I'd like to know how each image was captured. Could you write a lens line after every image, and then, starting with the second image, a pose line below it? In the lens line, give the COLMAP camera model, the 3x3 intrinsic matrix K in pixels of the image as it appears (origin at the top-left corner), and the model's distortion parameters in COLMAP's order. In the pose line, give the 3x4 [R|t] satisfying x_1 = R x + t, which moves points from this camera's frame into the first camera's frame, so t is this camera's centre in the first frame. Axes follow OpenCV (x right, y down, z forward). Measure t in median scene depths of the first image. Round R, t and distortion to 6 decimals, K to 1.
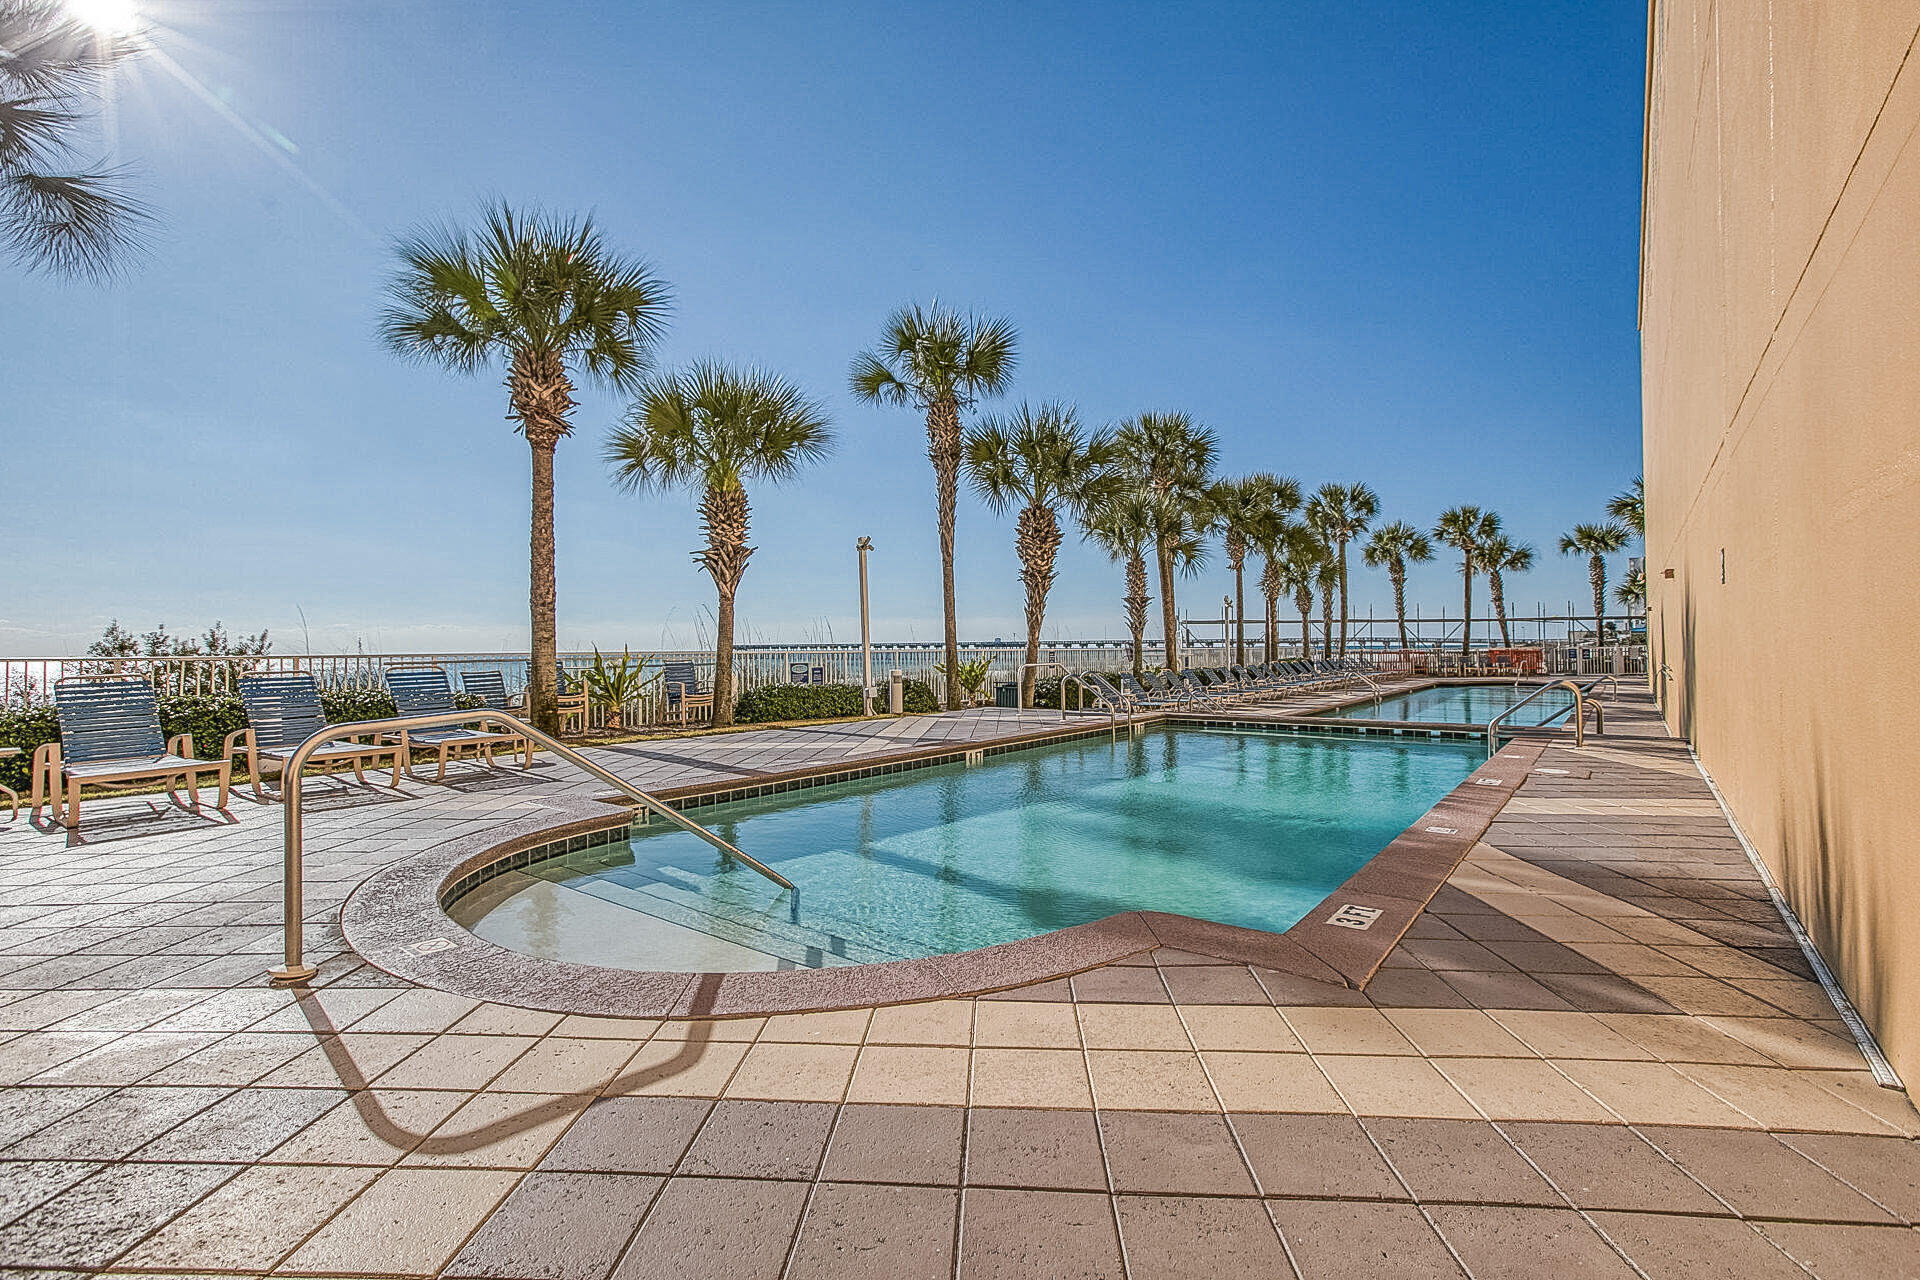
lens RADIAL K [[870.6, 0, 960.0], [0, 870.6, 640.0], [0, 0, 1]] dist [-0.037643, 0.000314]
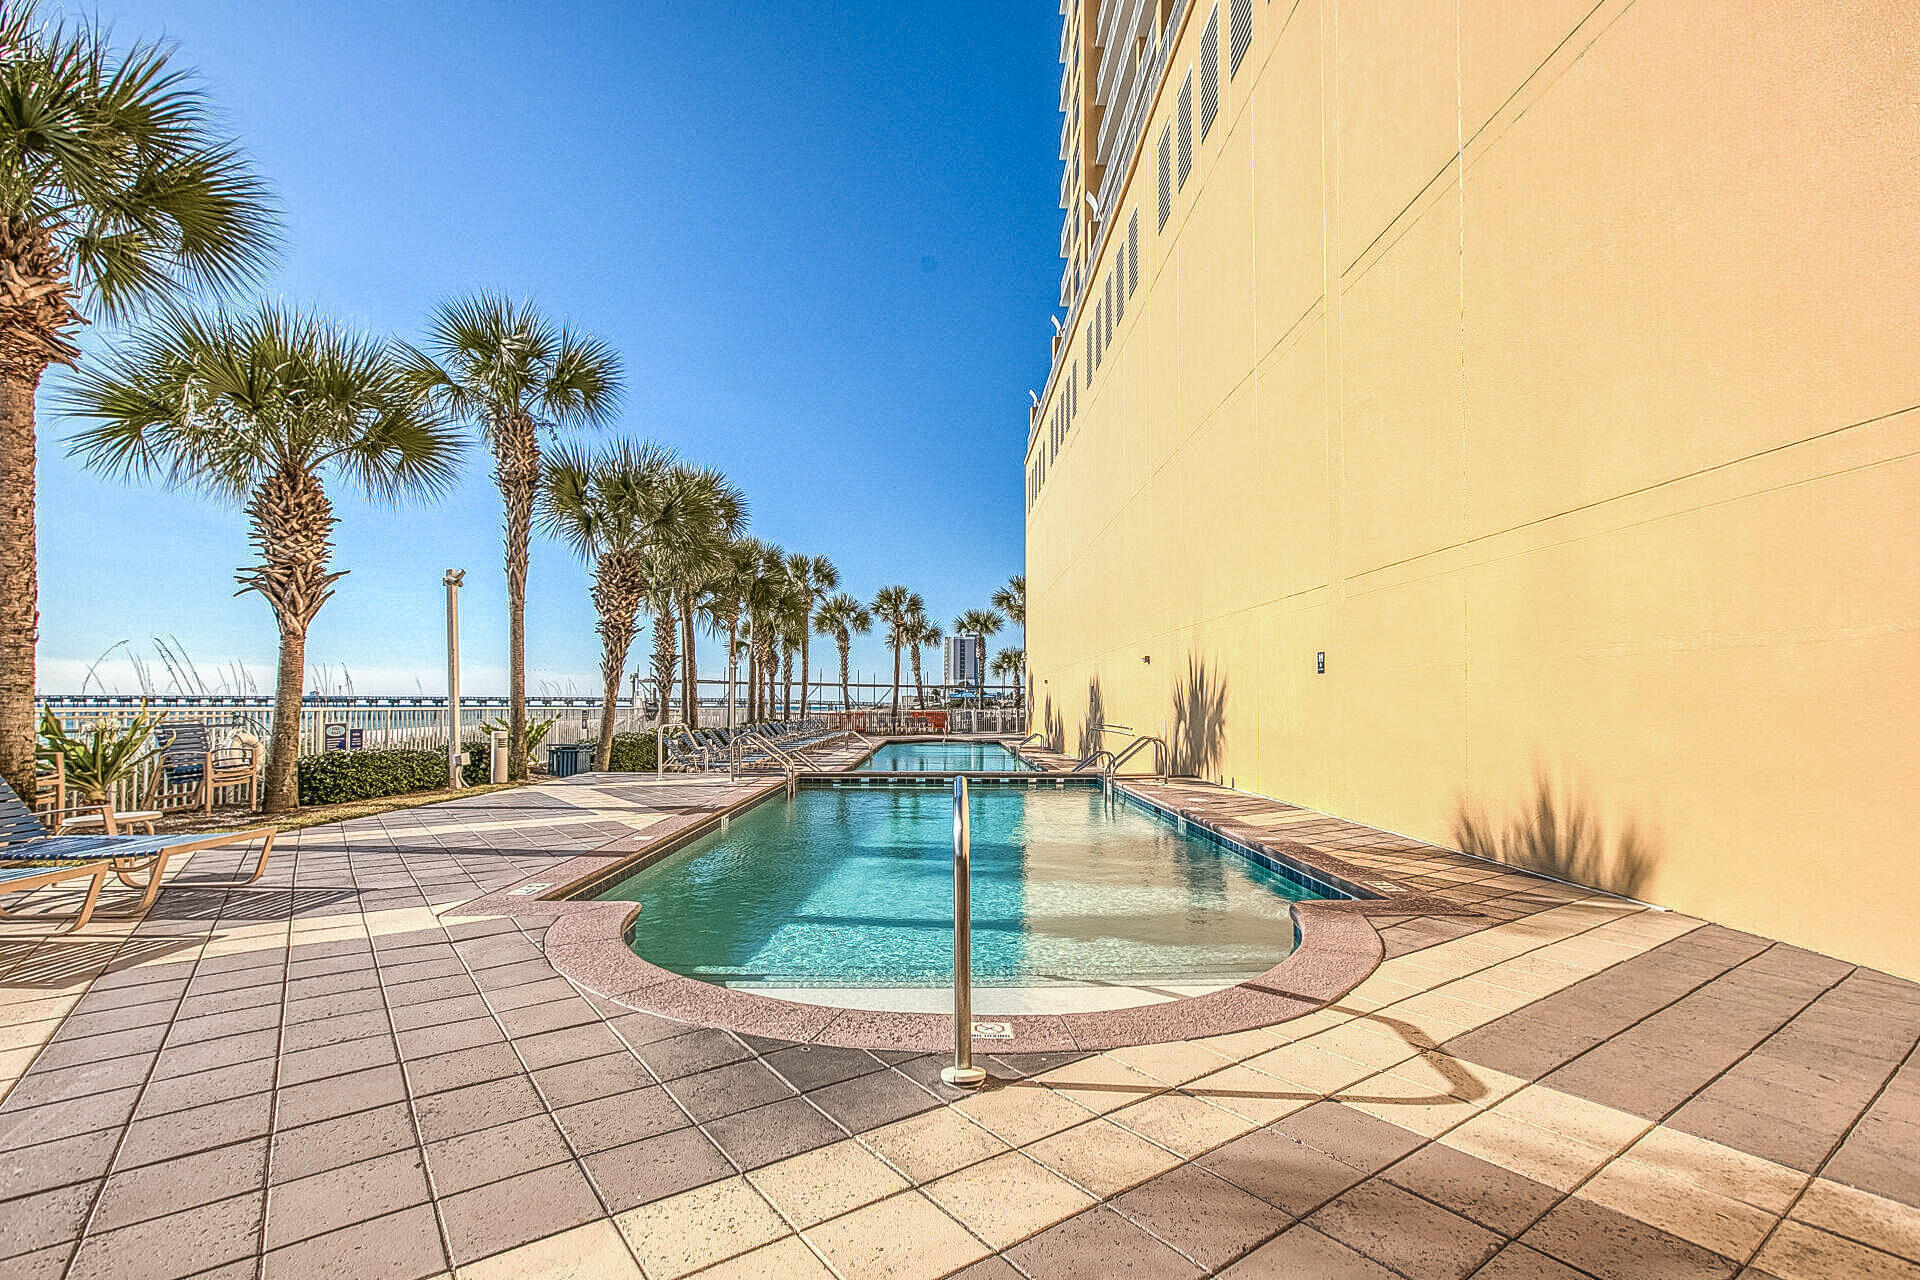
lens RADIAL K [[892.3, 0, 959.5], [0, 892.3, 696.3], [0, 0, 1]] dist [-0.000103, 0.000110]
pose [[0.778743, 0.021309, 0.626981, -0.100473], [-0.019979, 0.999758, -0.009163, -0.000318], [-0.627025, -0.005391, 0.778981, 0.018908]]
